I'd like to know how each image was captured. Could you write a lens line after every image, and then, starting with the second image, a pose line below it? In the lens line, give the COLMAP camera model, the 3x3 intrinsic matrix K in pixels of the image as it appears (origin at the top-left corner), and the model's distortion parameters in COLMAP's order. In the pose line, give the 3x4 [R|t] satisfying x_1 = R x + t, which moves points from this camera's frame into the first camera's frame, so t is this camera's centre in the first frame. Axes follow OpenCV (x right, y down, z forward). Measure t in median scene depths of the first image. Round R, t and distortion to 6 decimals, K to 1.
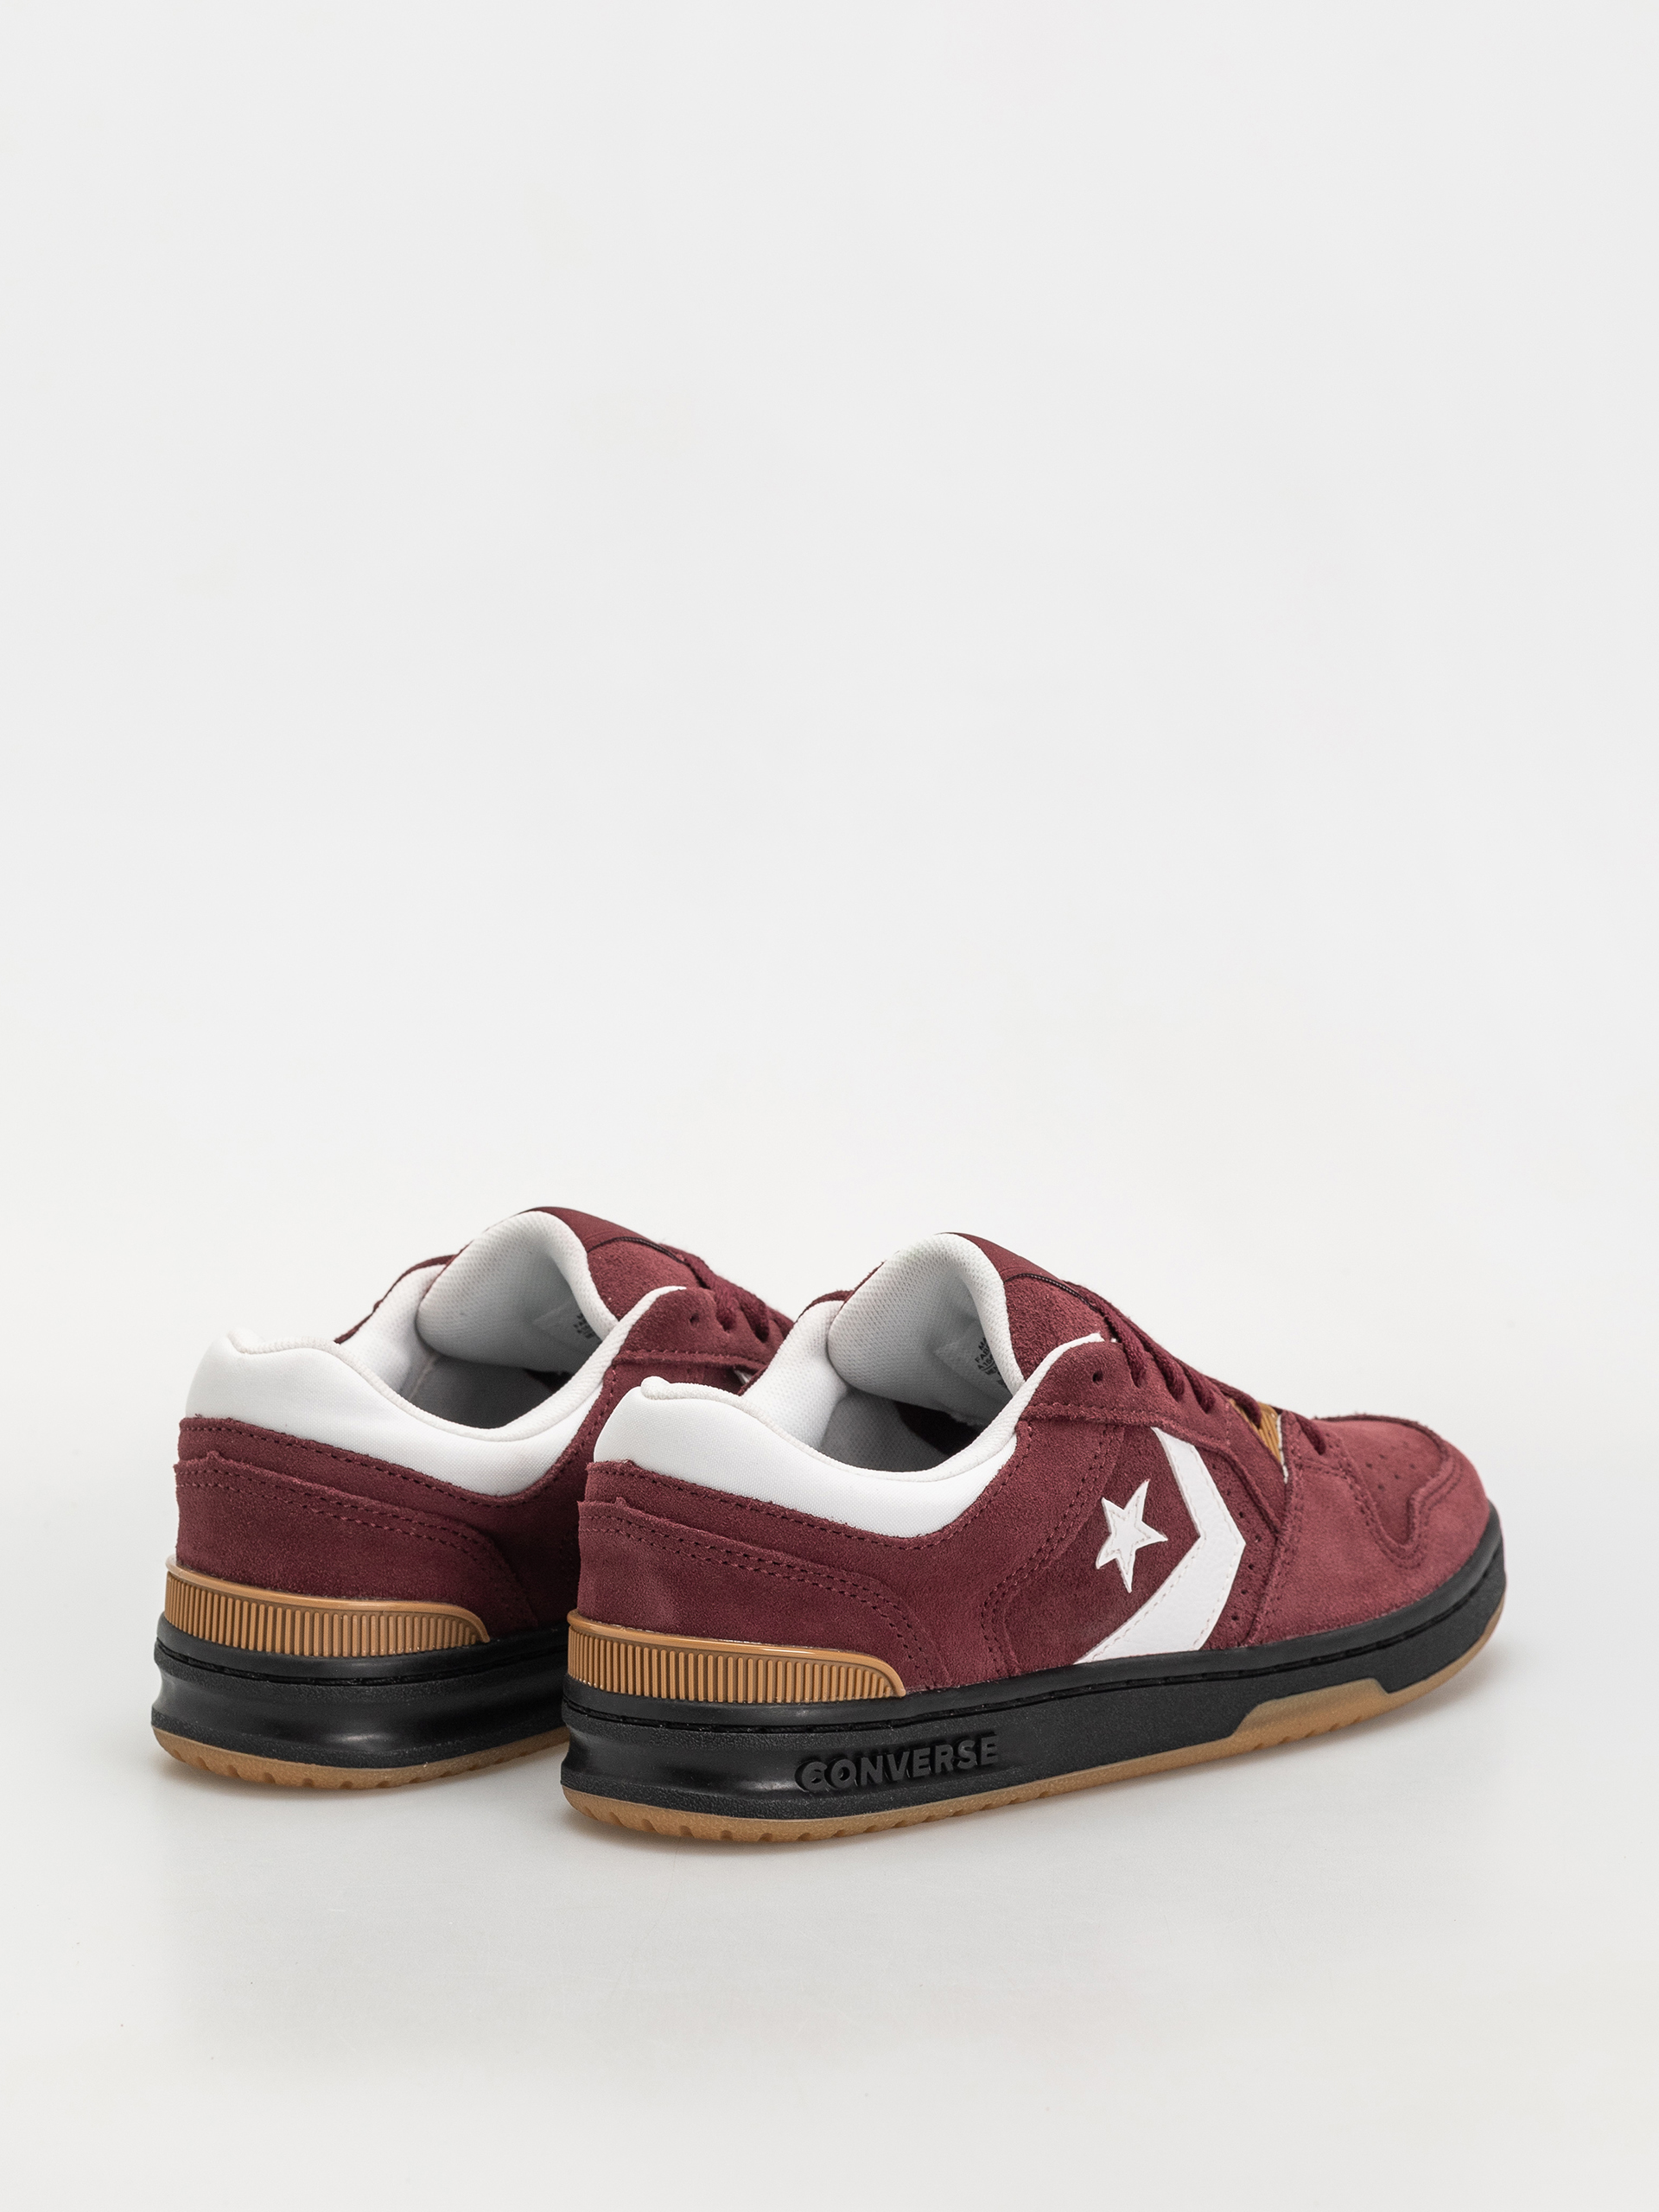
lens RADIAL K [[6976.3, 0, 826.2], [0, 6976.3, 1100.8], [0, 0, 1]] dist [0.214324, 0.000000]
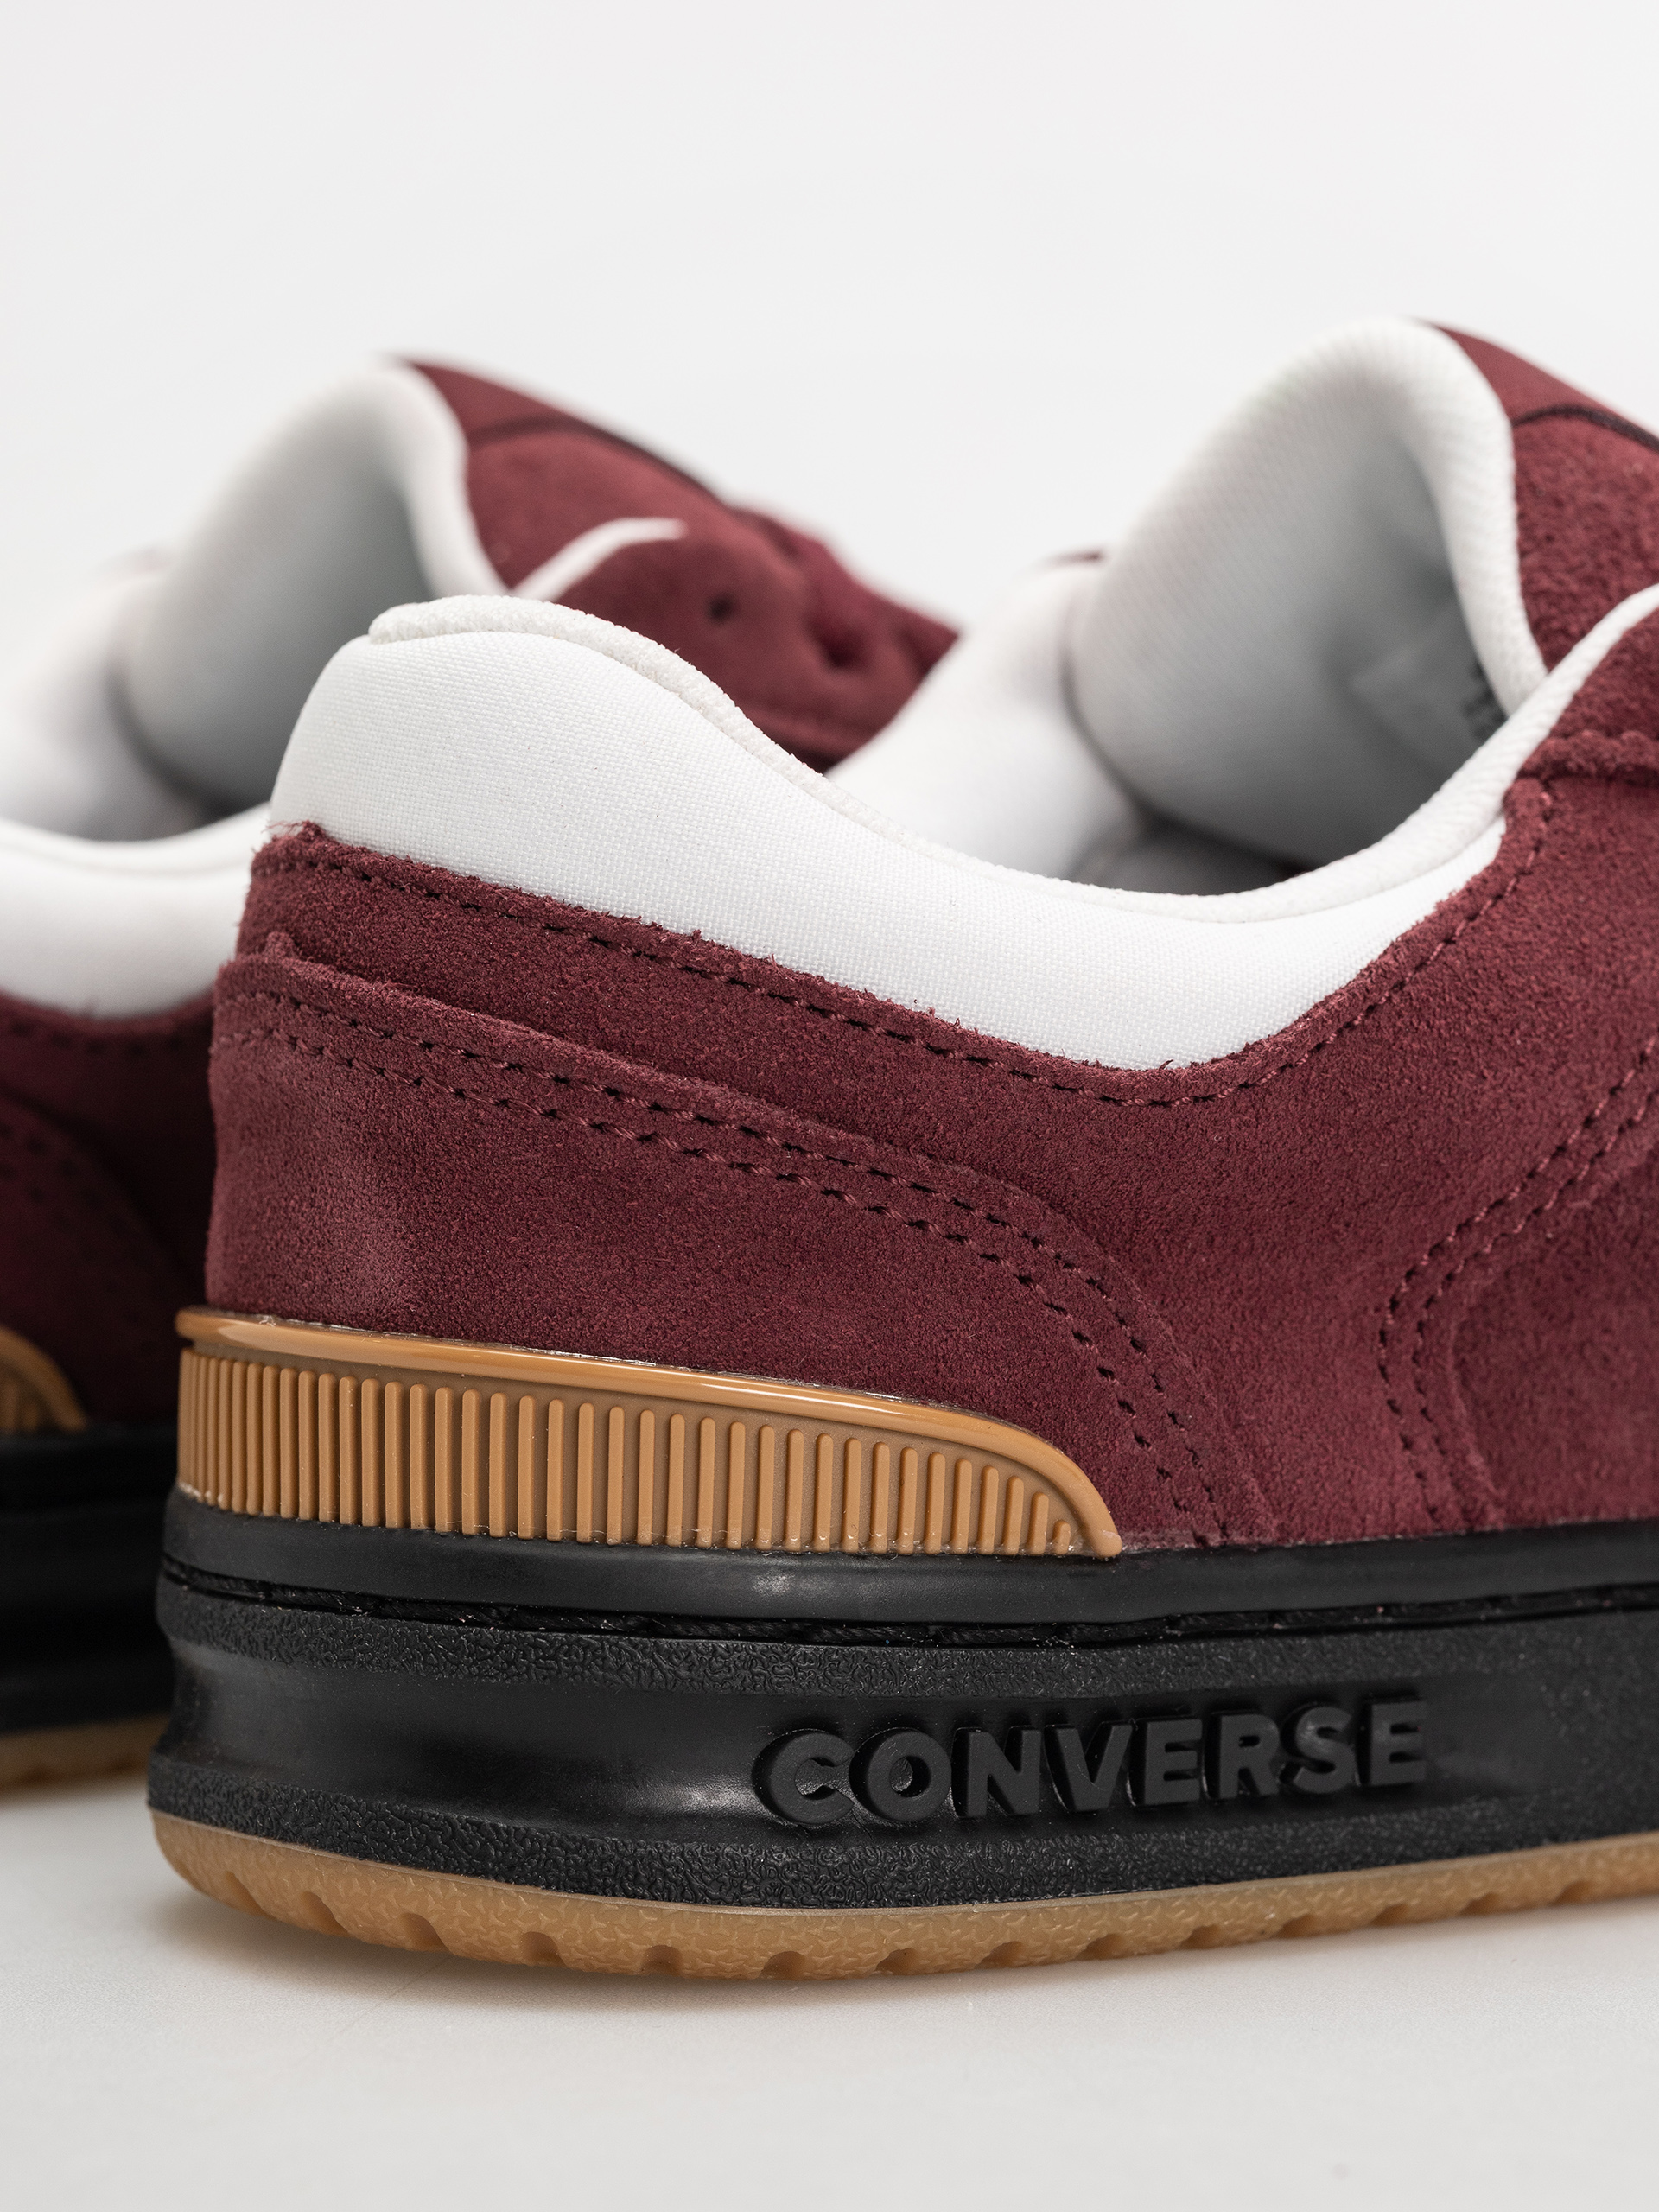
lens RADIAL K [[6976.3, 0, 832.6], [0, 6976.3, 1117.6], [0, 0, 1]] dist [0.214324, 0.000000]
pose [[0.984543, 0.016403, -0.174371, 0.055330], [-0.026500, 0.998094, -0.055738, 0.083506], [0.173124, 0.059498, 0.983101, 0.672921]]
